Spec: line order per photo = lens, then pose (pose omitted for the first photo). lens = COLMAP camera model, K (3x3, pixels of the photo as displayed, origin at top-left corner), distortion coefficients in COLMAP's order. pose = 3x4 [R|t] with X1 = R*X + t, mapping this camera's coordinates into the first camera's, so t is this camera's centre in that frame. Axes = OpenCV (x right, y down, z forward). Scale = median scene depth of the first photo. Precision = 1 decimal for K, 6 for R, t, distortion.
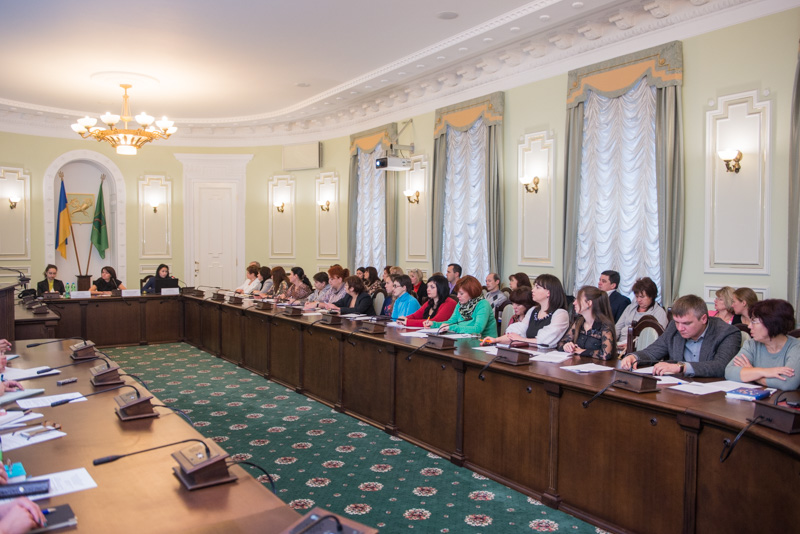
lens RADIAL K [[638.8, 0, 400.0], [0, 638.8, 267.0], [0, 0, 1]] dist [0.010219, 0.000614]
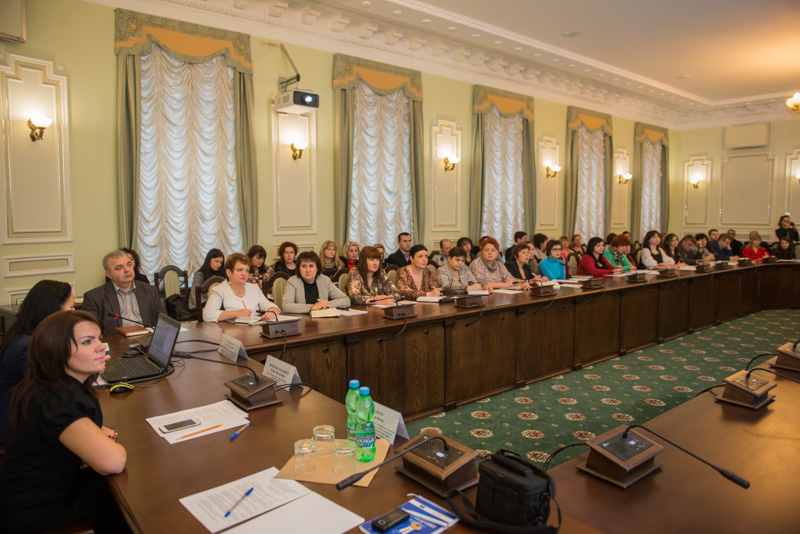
lens RADIAL K [[532.1, 0, 388.3], [0, 532.1, 267.8], [0, 0, 1]] dist [0.005166, 0.001881]
pose [[-0.061204, -0.102385, 0.992860, -0.842572], [0.032262, 0.994002, 0.104492, -0.041073], [-0.997604, 0.038427, -0.057534, 1.209756]]
